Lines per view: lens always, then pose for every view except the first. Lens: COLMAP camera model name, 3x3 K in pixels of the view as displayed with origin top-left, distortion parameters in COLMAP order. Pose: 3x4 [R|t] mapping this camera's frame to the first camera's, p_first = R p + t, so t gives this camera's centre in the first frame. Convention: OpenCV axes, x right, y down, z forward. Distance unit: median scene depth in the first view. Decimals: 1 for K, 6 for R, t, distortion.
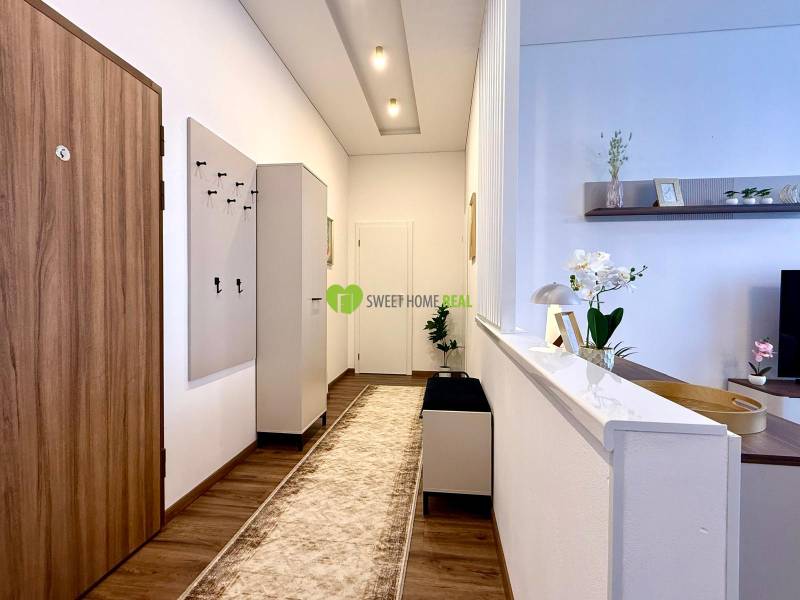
lens RADIAL K [[377.1, 0, 399.7], [0, 377.1, 298.9], [0, 0, 1]] dist [0.001128, 0.000150]
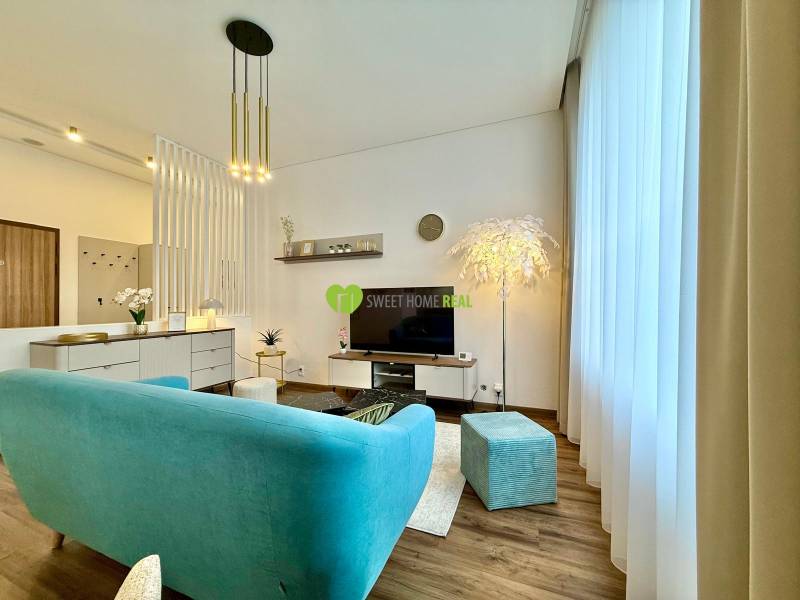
lens RADIAL K [[322.2, 0, 398.3], [0, 322.2, 298.7], [0, 0, 1]] dist [0.001044, 0.000351]
pose [[0.966500, -0.014316, -0.256268, 1.598418], [0.006034, 0.999435, -0.033076, 0.020408], [0.256596, 0.030422, 0.966040, -0.408973]]
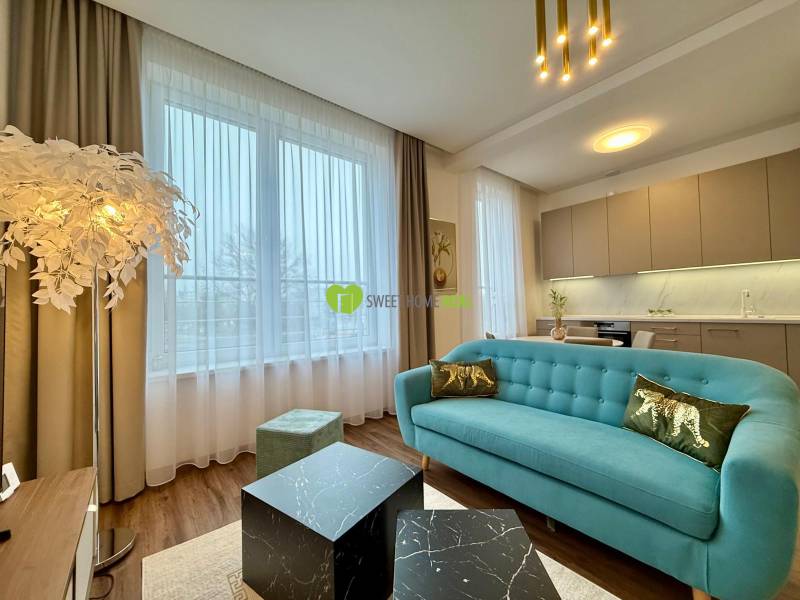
lens RADIAL K [[322.2, 0, 399.9], [0, 322.2, 300.3], [0, 0, 1]] dist [0.001044, 0.000351]
pose [[-0.721800, 0.028173, 0.691528, 0.838084], [0.032044, 0.999460, -0.007272, -0.007210], [-0.691360, 0.016911, -0.722313, 0.866407]]
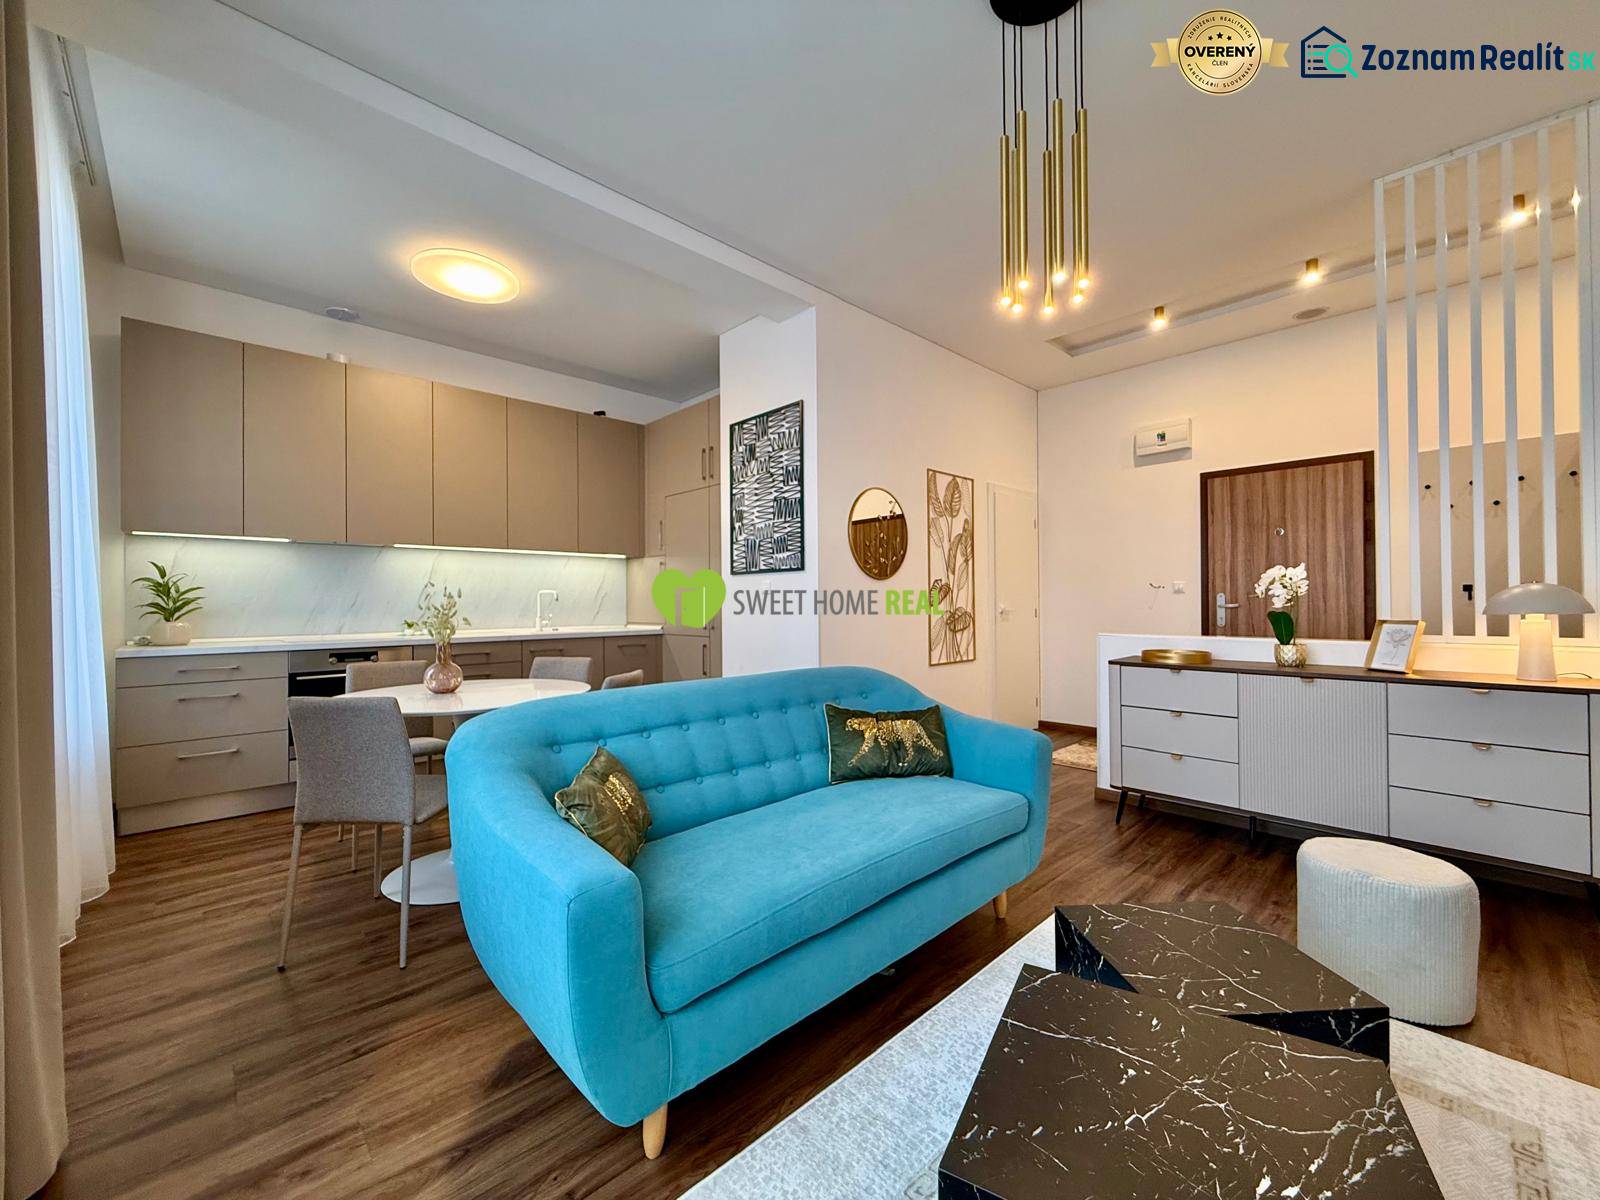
lens RADIAL K [[644.4, 0, 798.4], [0, 644.4, 601.4], [0, 0, 1]] dist [0.001044, 0.000351]
pose [[-0.633881, -0.002342, -0.773427, 1.756441], [-0.010867, 0.999924, 0.005878, -0.001307], [0.773354, 0.012131, -0.633858, 0.615279]]
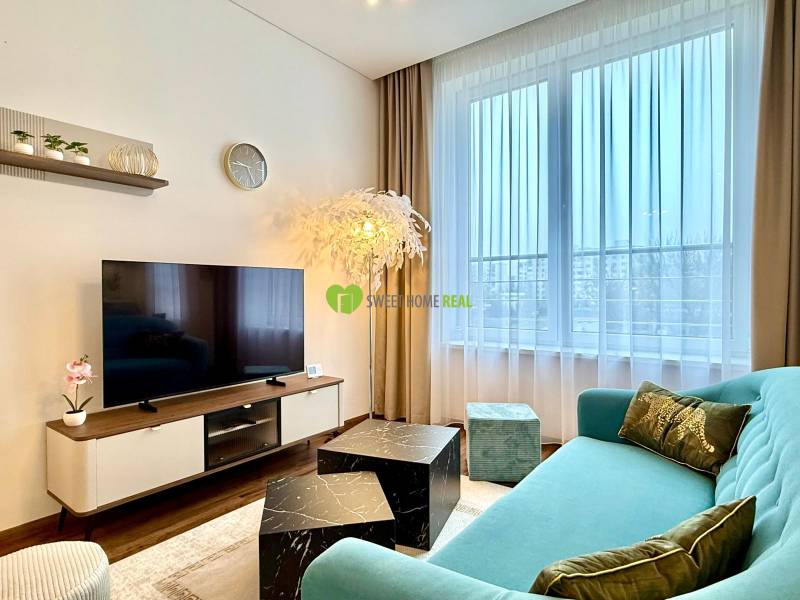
lens RADIAL K [[463.8, 0, 399.4], [0, 463.8, 295.3], [0, 0, 1]] dist [0.022649, 0.000368]
pose [[0.495512, -0.013501, 0.868496, 0.506254], [0.025073, 0.999685, 0.001235, 0.004494], [-0.868239, 0.021164, 0.495694, 0.063130]]
